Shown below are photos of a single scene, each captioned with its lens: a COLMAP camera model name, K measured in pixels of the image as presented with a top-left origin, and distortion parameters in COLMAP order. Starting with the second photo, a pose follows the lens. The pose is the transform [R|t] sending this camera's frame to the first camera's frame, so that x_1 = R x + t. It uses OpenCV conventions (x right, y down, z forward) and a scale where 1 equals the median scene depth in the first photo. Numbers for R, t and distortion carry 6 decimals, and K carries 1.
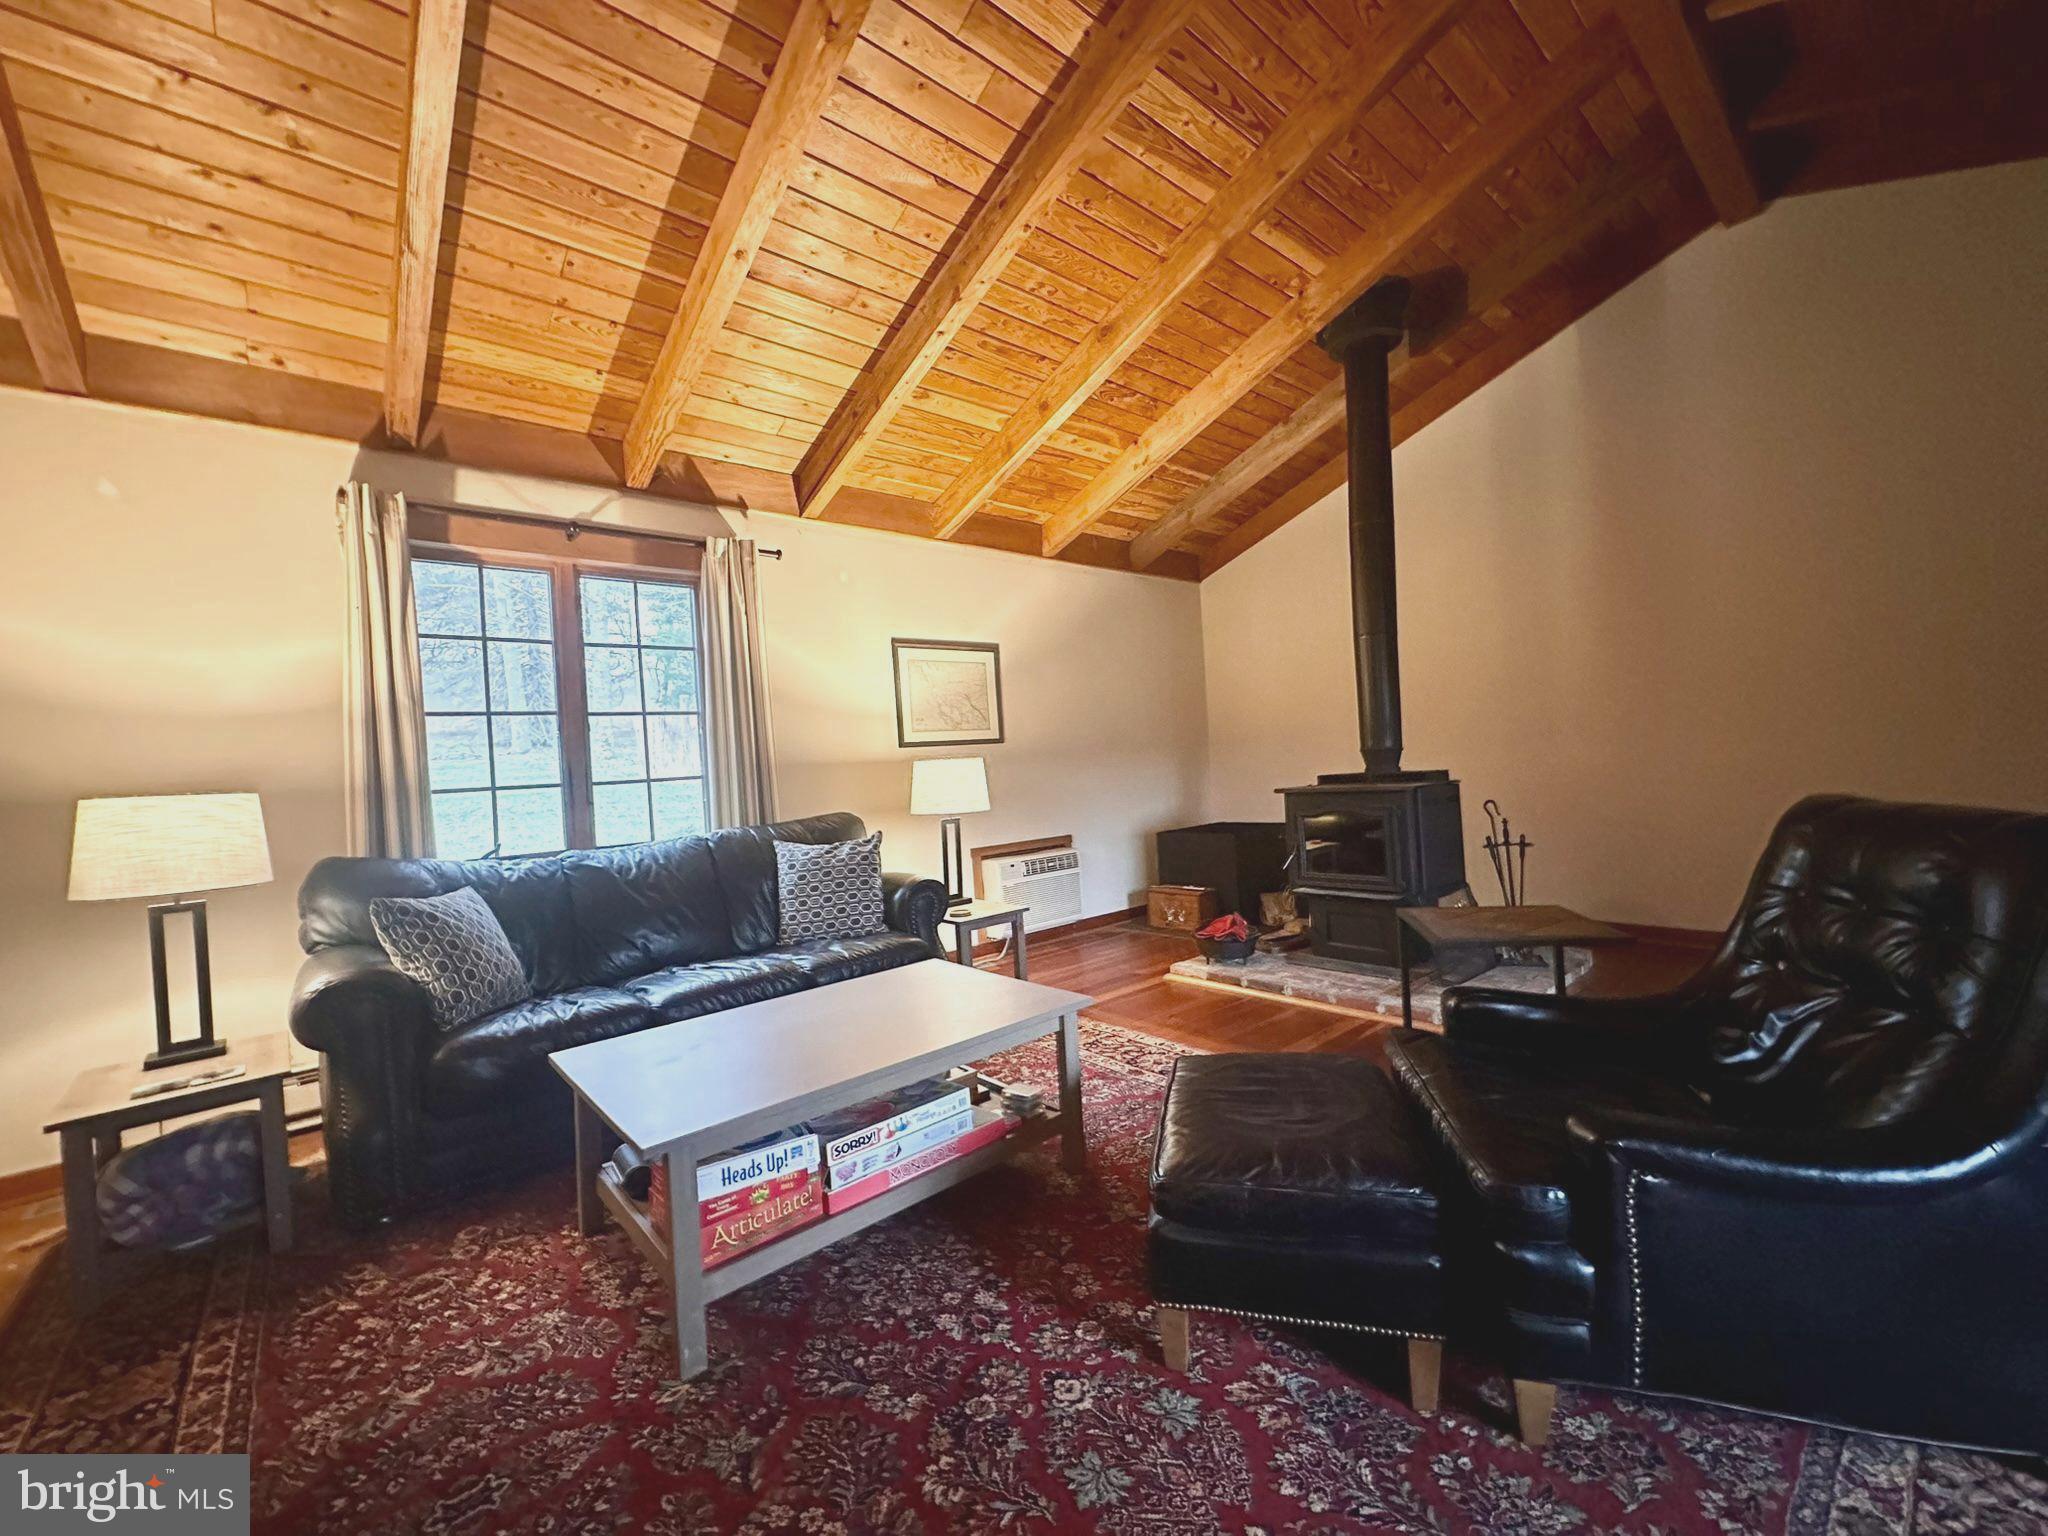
lens RADIAL K [[815.7, 0, 1024.0], [0, 815.7, 768.0], [0, 0, 1]] dist [-0.002923, 0.000379]
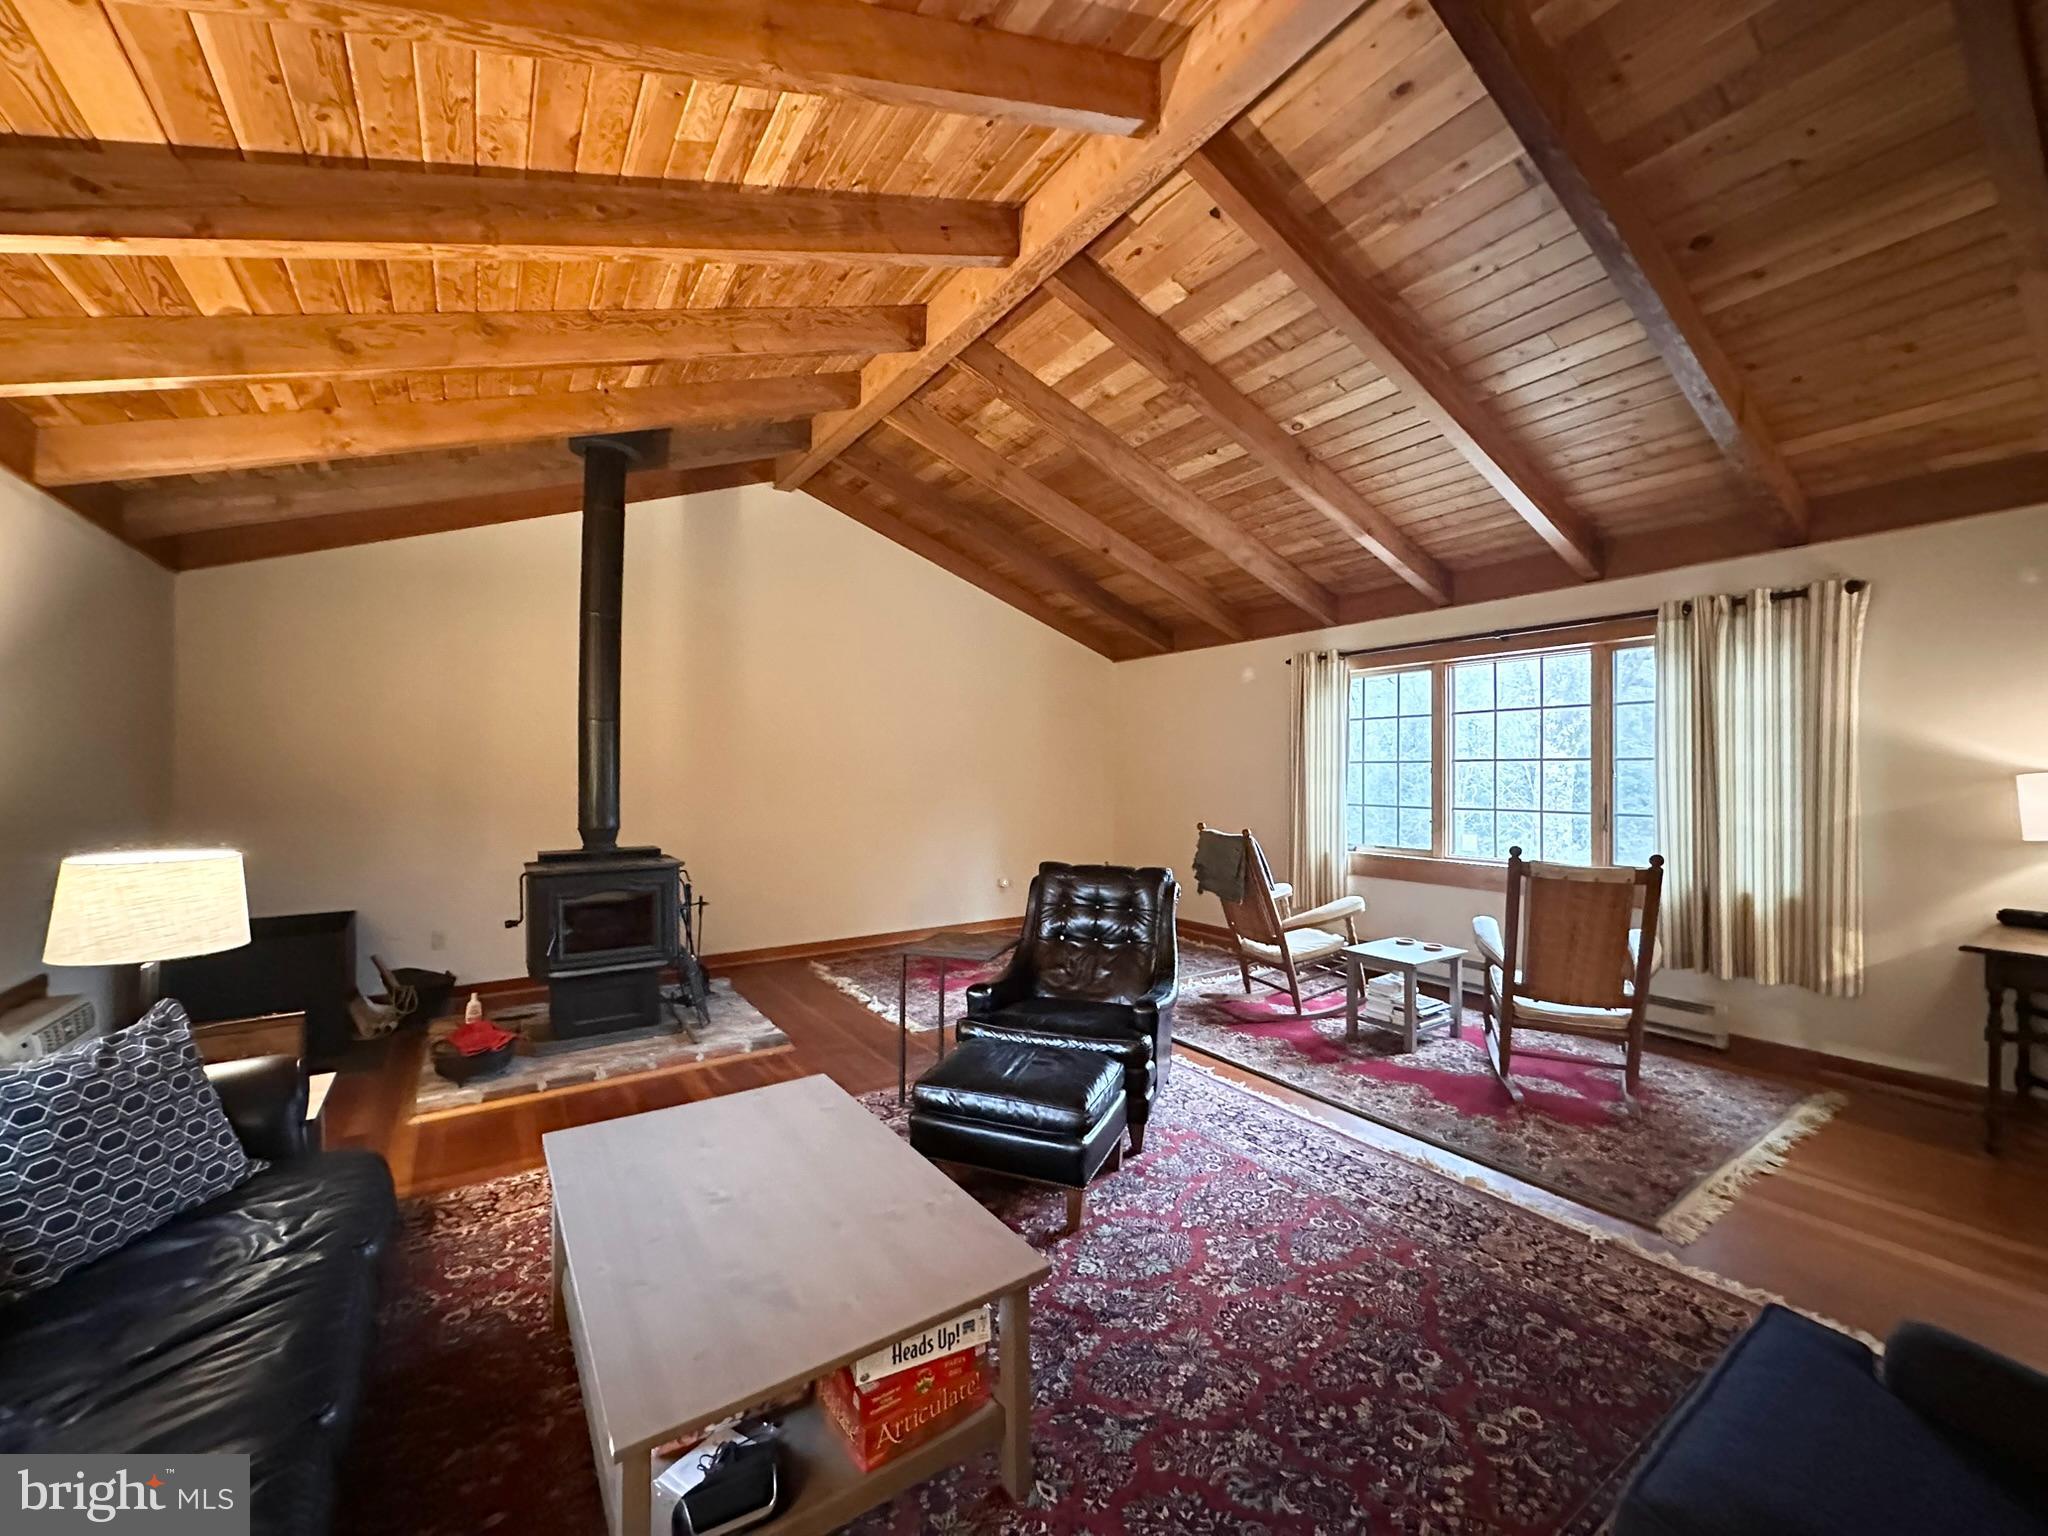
lens RADIAL K [[815.7, 0, 1024.0], [0, 815.7, 768.0], [0, 0, 1]] dist [-0.002923, 0.000379]
pose [[0.122496, 0.061627, 0.990554, -0.642300], [-0.002172, 0.998085, -0.061826, -0.042633], [-0.992467, 0.005422, 0.122395, 0.374120]]
